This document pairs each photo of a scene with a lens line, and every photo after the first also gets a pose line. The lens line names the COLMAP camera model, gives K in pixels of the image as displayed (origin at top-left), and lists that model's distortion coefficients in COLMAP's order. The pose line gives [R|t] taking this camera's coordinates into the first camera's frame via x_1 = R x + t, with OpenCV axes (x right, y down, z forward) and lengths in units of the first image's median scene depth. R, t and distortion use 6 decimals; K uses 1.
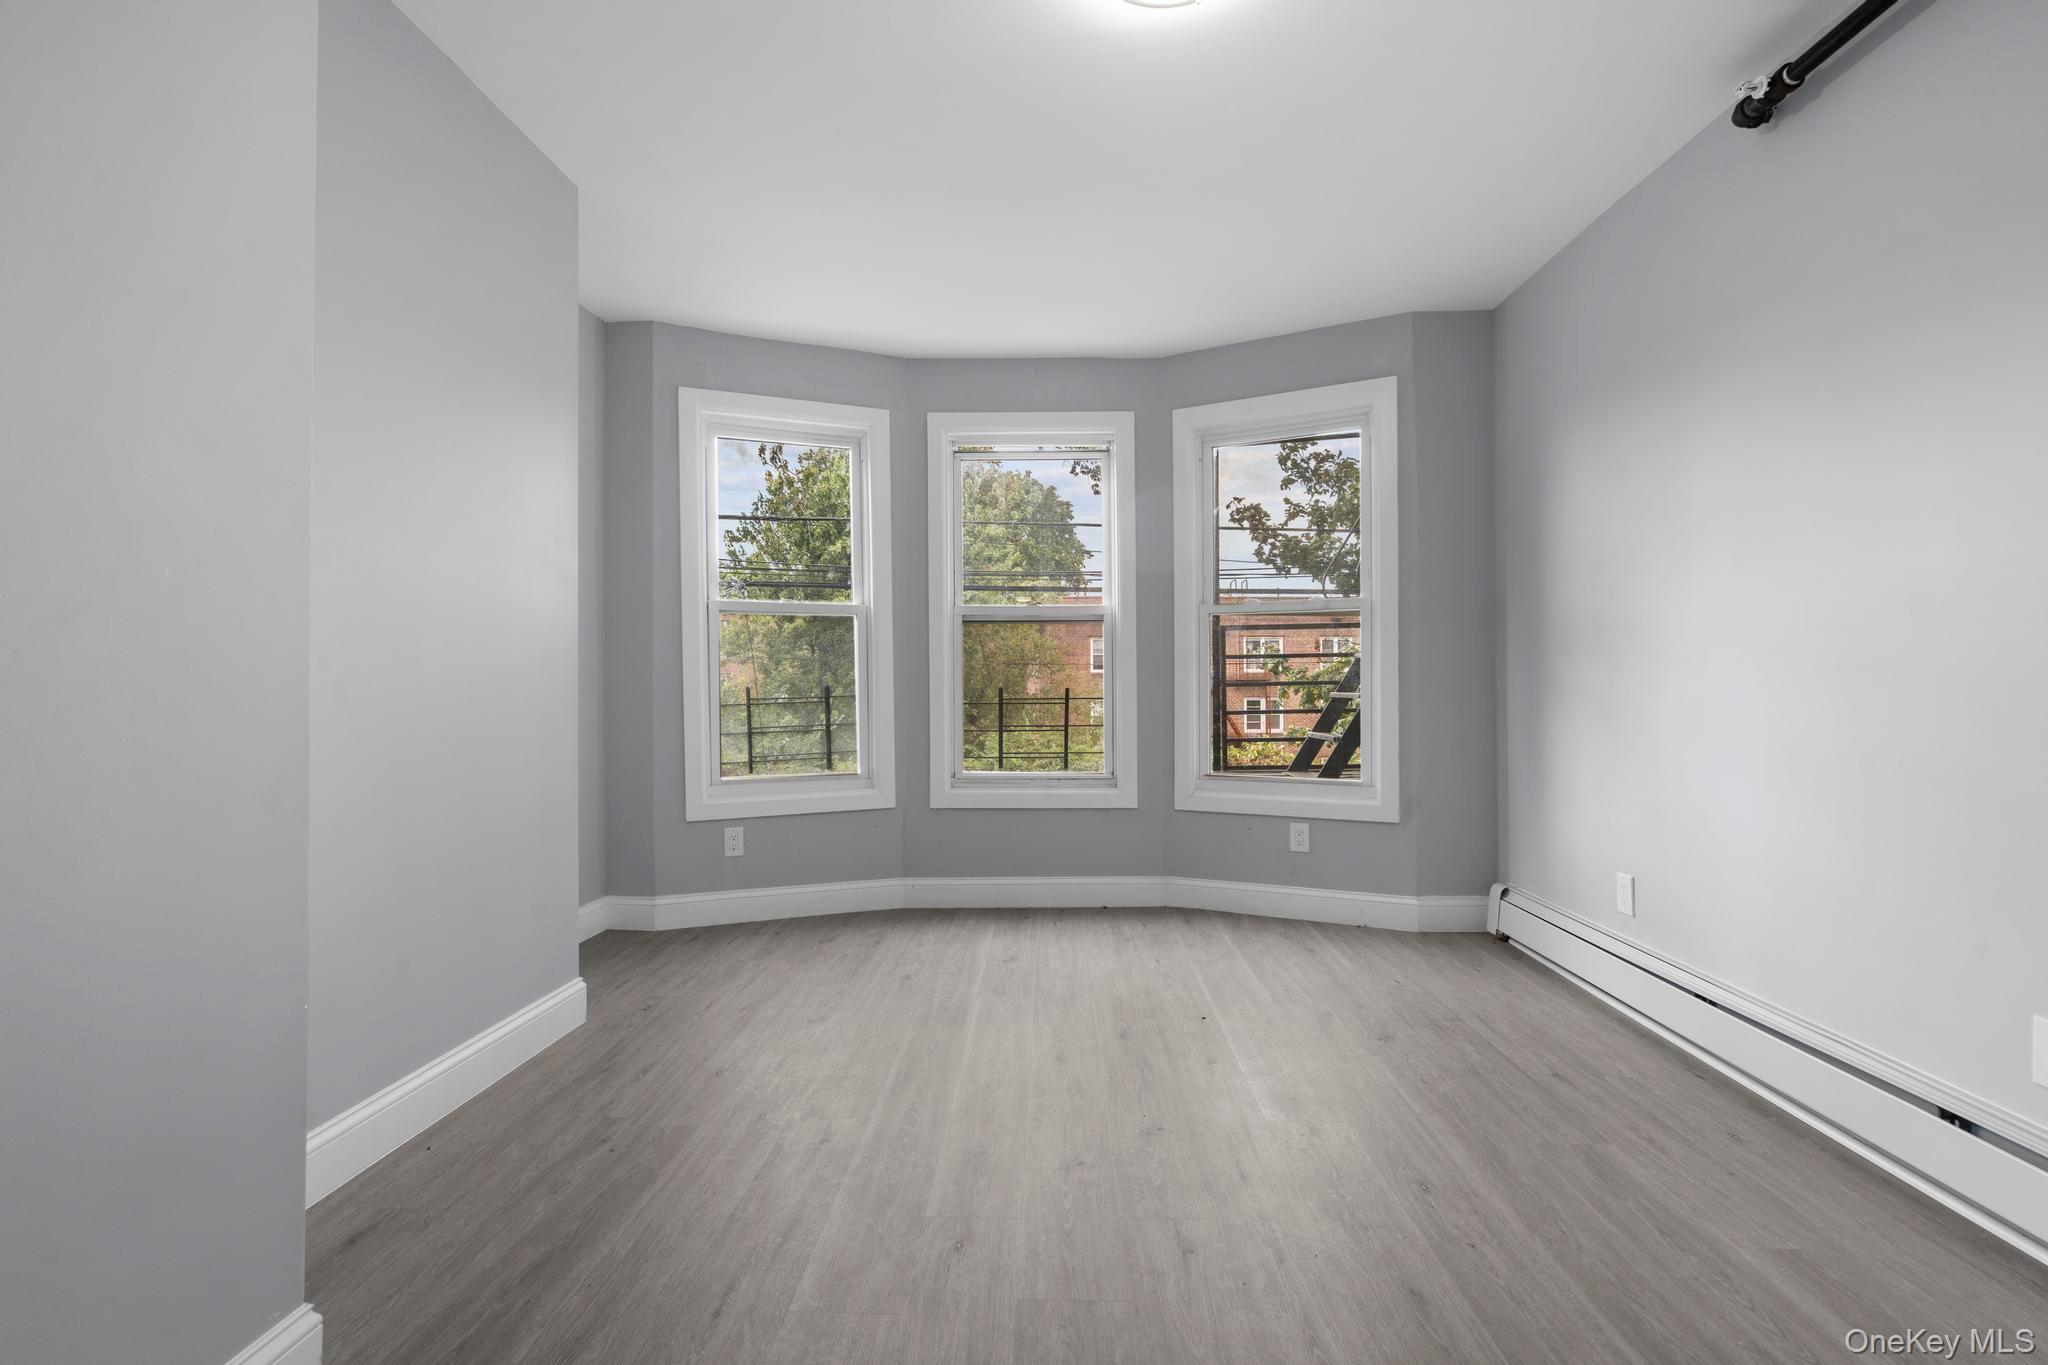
lens RADIAL K [[922.6, 0, 1013.1], [0, 922.6, 685.0], [0, 0, 1]] dist [-0.010153, 0.004358]
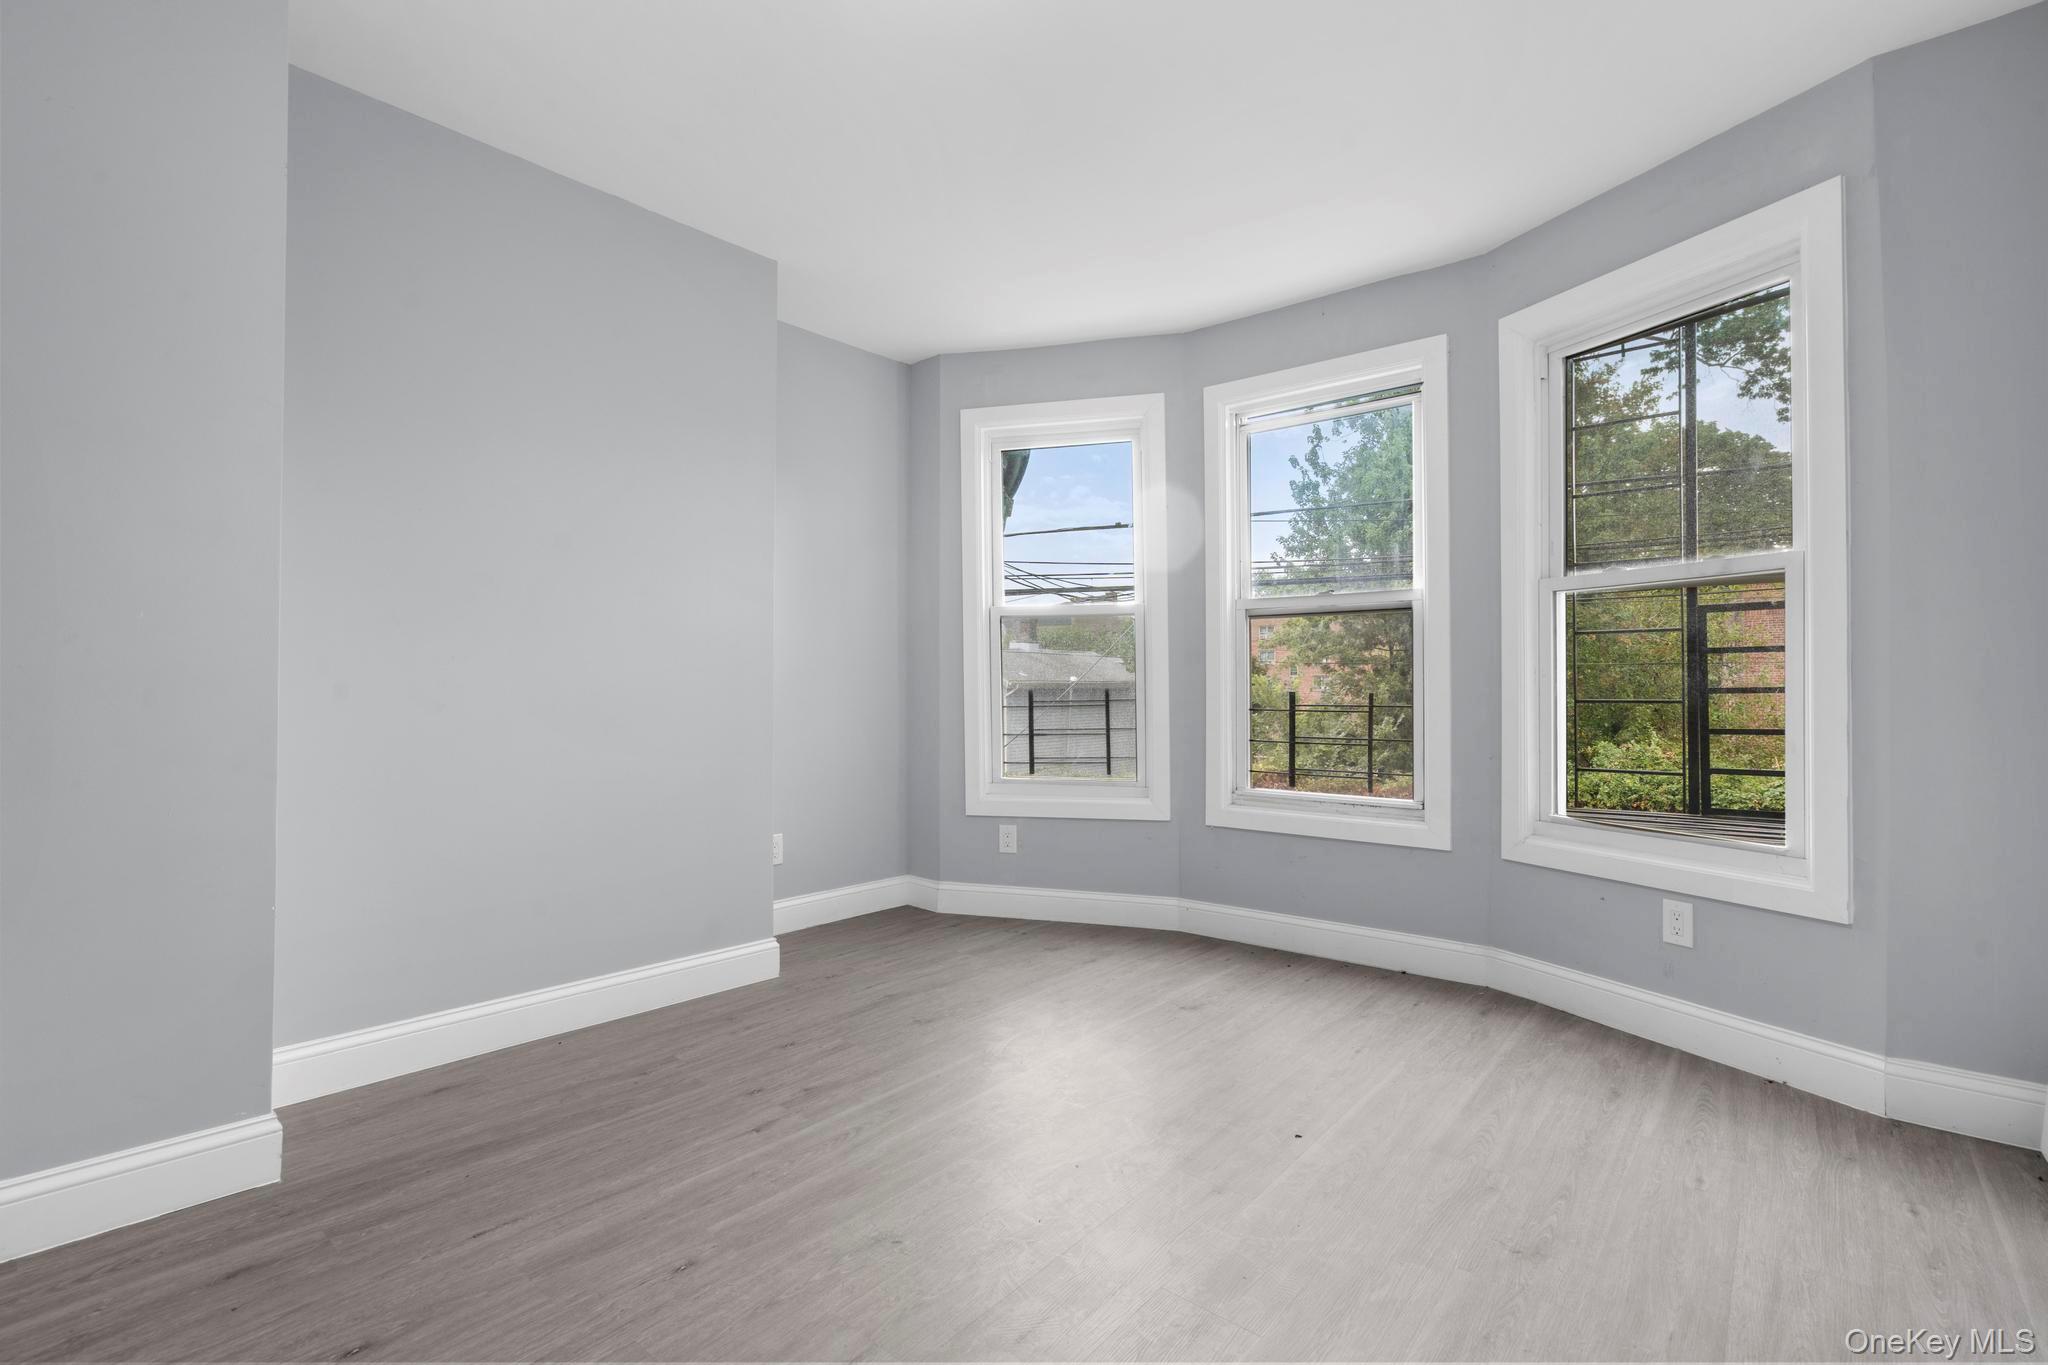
lens RADIAL K [[922.6, 0, 1007.3], [0, 922.6, 682.8], [0, 0, 1]] dist [-0.010153, 0.004358]
pose [[0.785225, 0.002335, -0.619206, 0.346293], [-0.003173, 0.999995, -0.000253, -0.005097], [0.619202, 0.002164, 0.785229, 0.188731]]
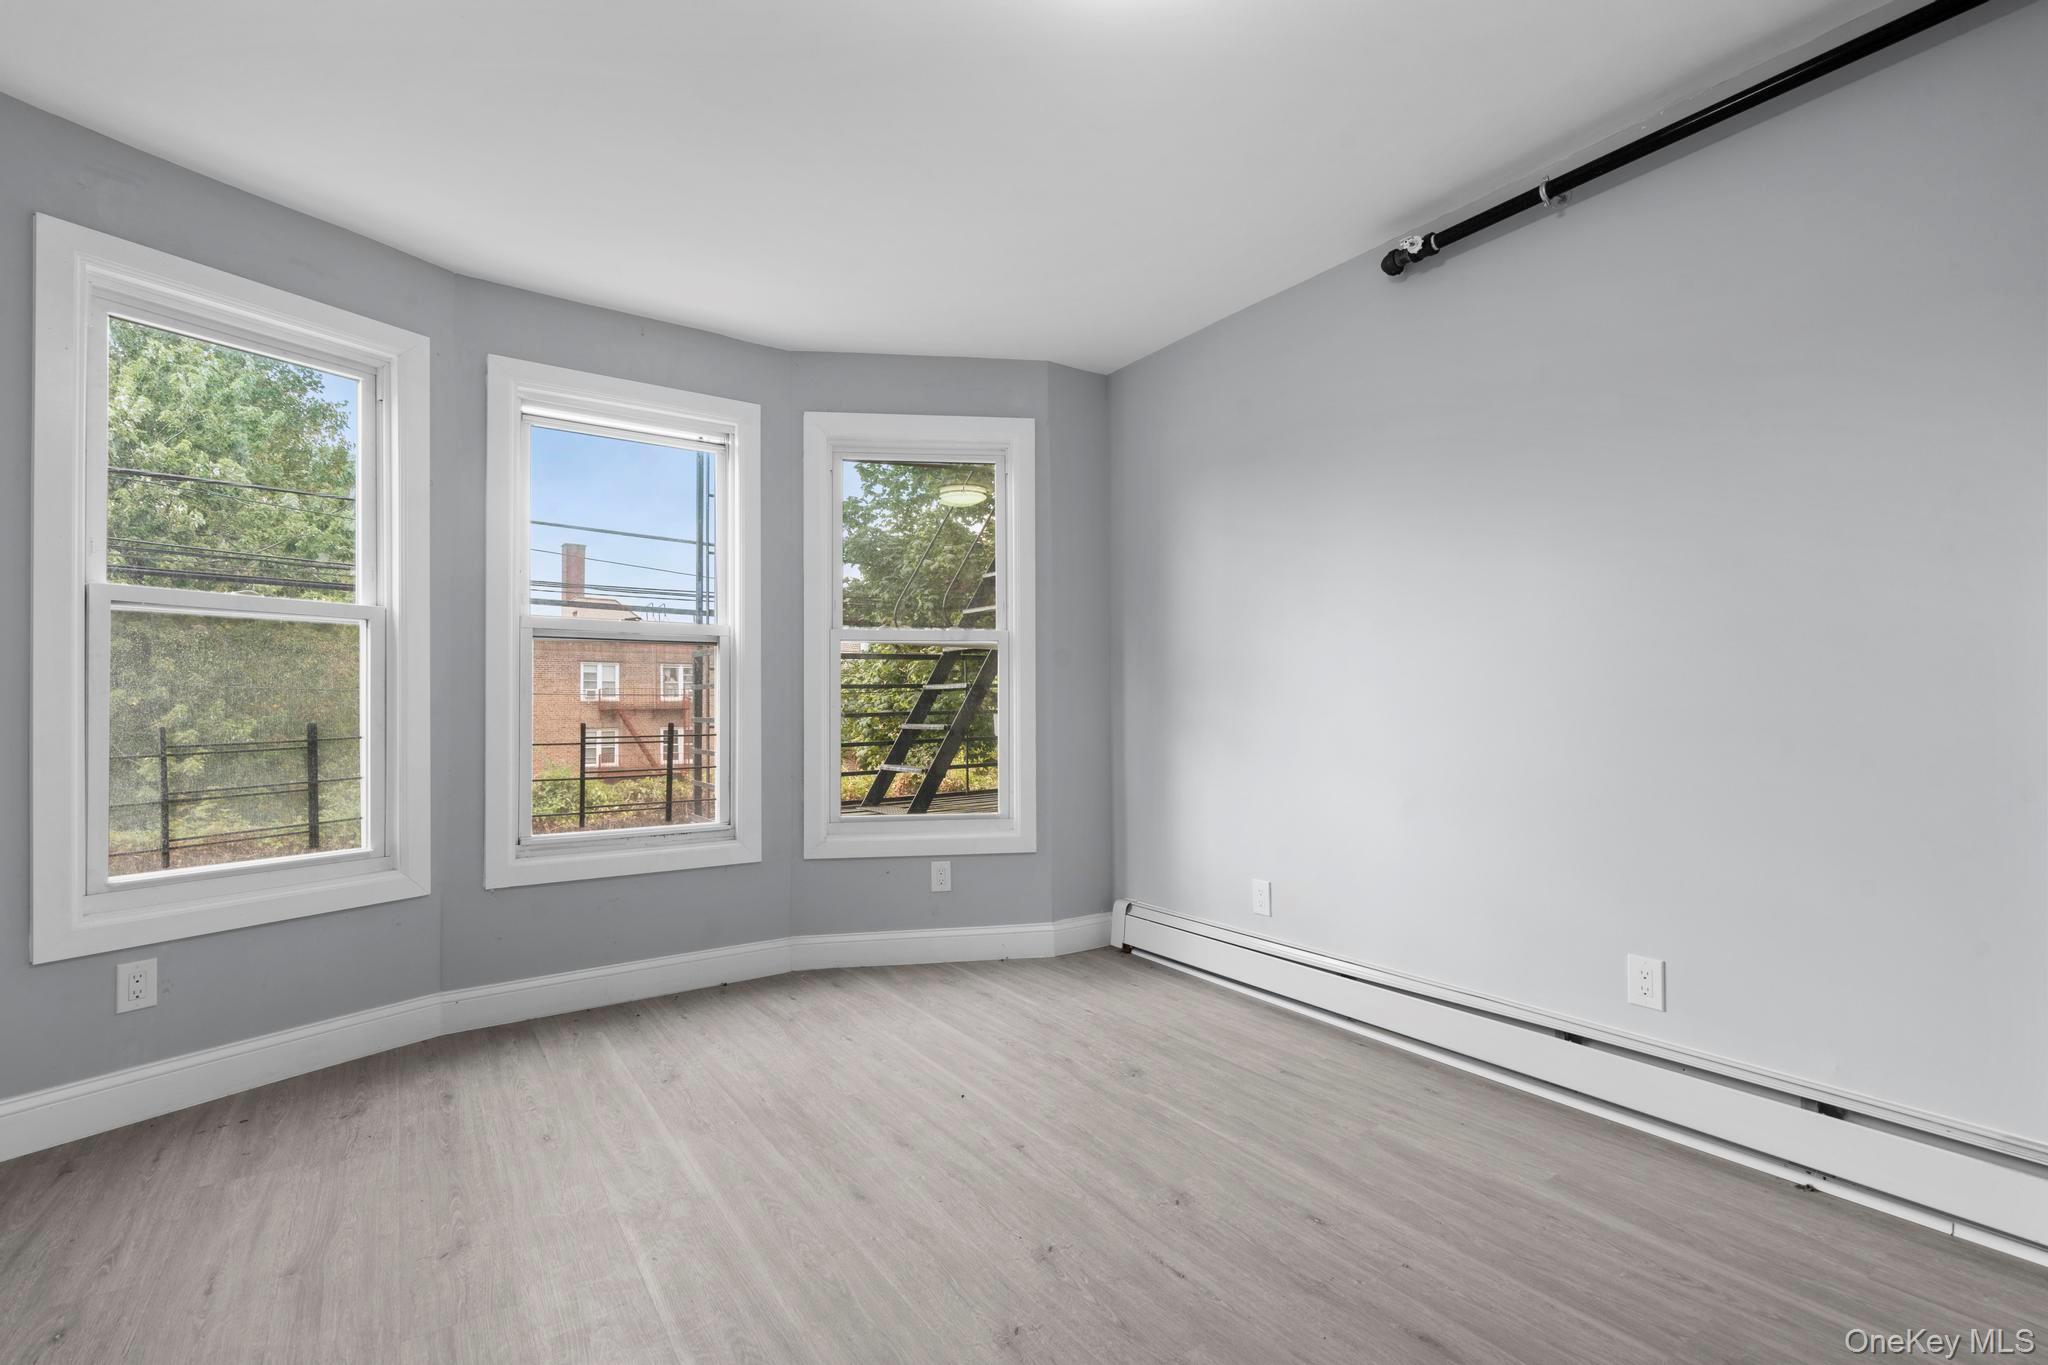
lens RADIAL K [[922.6, 0, 1016.4], [0, 922.6, 684.0], [0, 0, 1]] dist [-0.010153, 0.004358]
pose [[0.806264, 0.013749, 0.591396, -0.201115], [0.004976, 0.999537, -0.030021, -0.005846], [-0.591535, 0.027148, 0.805822, 0.174888]]
